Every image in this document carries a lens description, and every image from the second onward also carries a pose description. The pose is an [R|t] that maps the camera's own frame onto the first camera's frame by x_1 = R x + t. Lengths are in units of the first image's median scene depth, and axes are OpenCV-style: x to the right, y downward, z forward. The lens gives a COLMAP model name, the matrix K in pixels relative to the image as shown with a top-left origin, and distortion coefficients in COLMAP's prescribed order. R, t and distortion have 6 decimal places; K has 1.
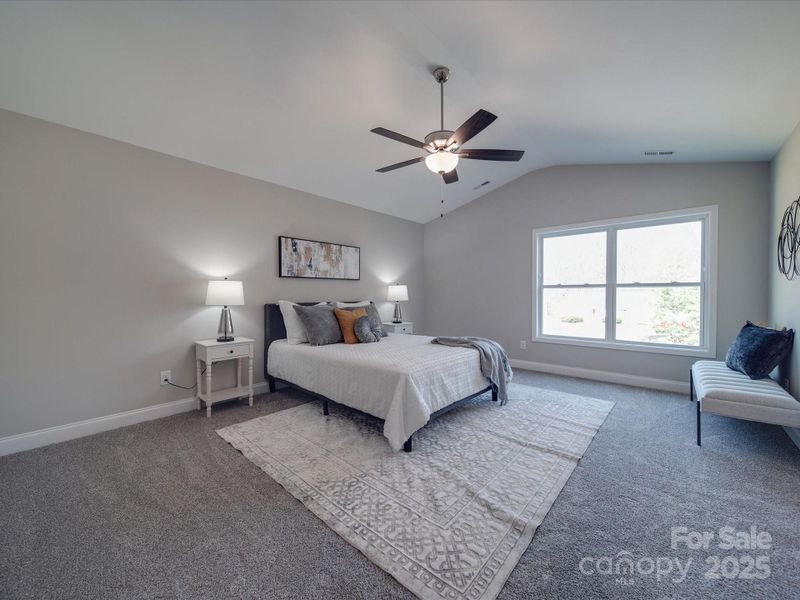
lens RADIAL K [[313.6, 0, 402.1], [0, 313.6, 299.4], [0, 0, 1]] dist [-0.002764, -0.000342]
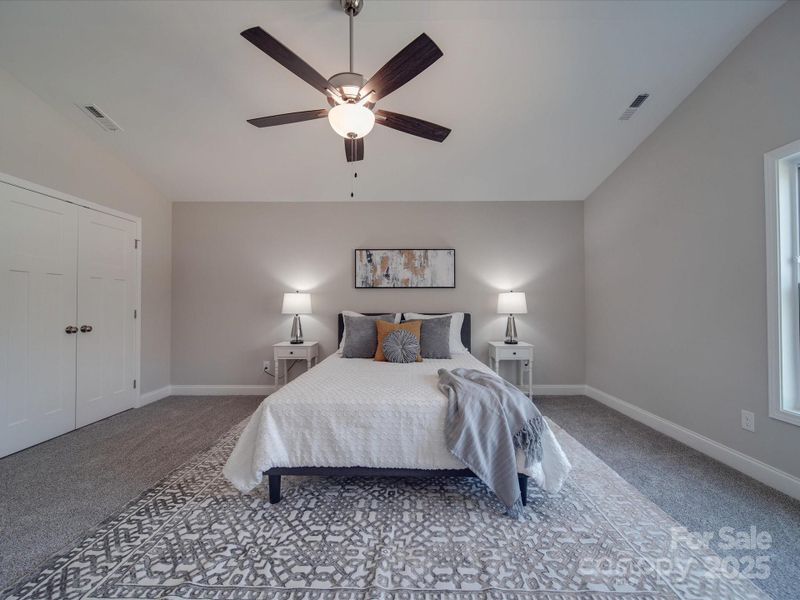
lens RADIAL K [[313.6, 0, 402.1], [0, 313.6, 299.4], [0, 0, 1]] dist [-0.002764, -0.000342]
pose [[0.655695, -0.002440, -0.755022, 0.493957], [-0.012716, 0.999817, -0.014274, -0.019448], [0.754919, 0.018960, 0.655544, 0.410858]]
